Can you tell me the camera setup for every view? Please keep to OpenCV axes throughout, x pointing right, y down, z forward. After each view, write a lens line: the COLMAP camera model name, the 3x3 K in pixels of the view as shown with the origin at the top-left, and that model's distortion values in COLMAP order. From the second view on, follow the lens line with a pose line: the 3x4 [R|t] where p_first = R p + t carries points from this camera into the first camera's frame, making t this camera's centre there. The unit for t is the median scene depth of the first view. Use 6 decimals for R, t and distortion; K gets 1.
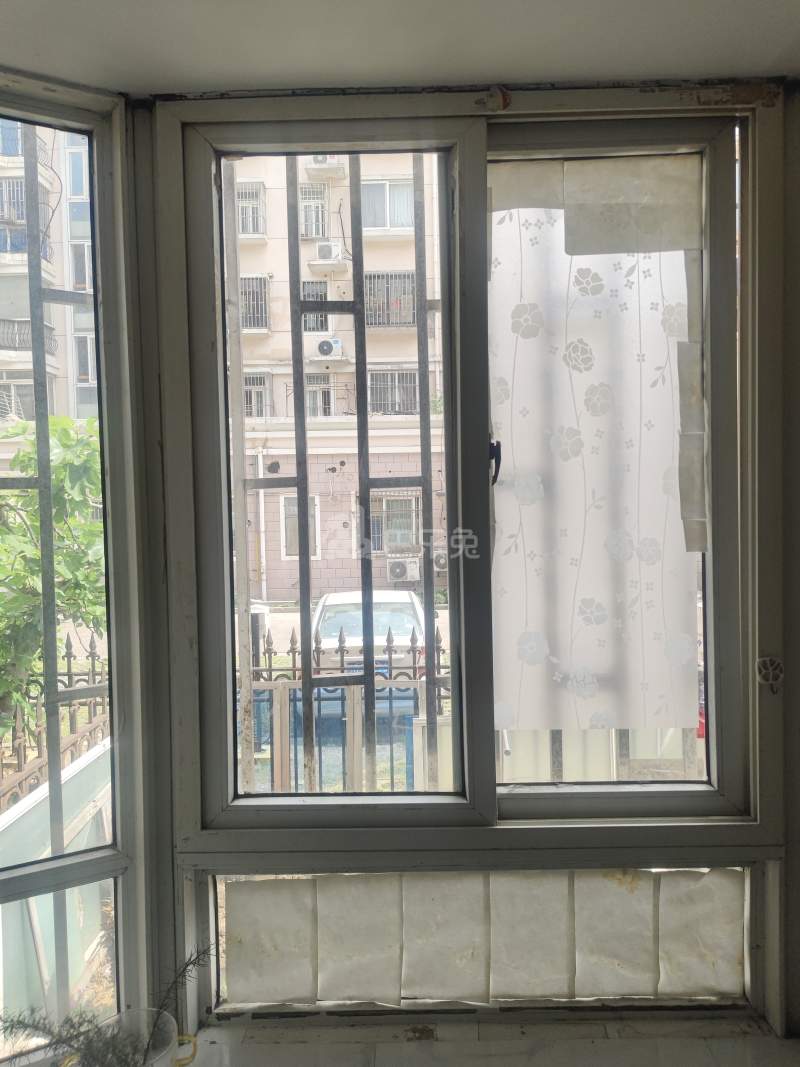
lens RADIAL K [[750.6, 0, 408.4], [0, 750.6, 528.2], [0, 0, 1]] dist [0.040234, -0.031951]
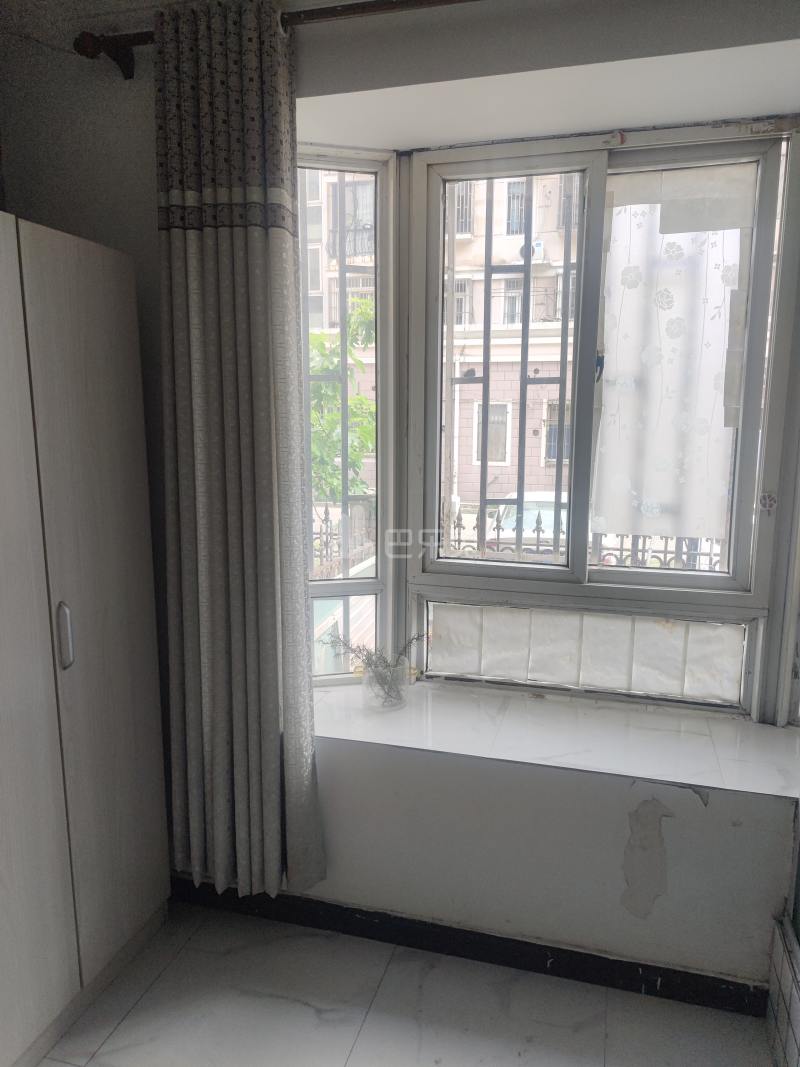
lens RADIAL K [[750.6, 0, 404.2], [0, 750.6, 541.9], [0, 0, 1]] dist [0.040234, -0.031951]
pose [[0.965889, 0.068649, -0.249692, 0.129723], [-0.033914, 0.989451, 0.140842, 0.068448], [0.256727, -0.127570, 0.958028, -0.720125]]
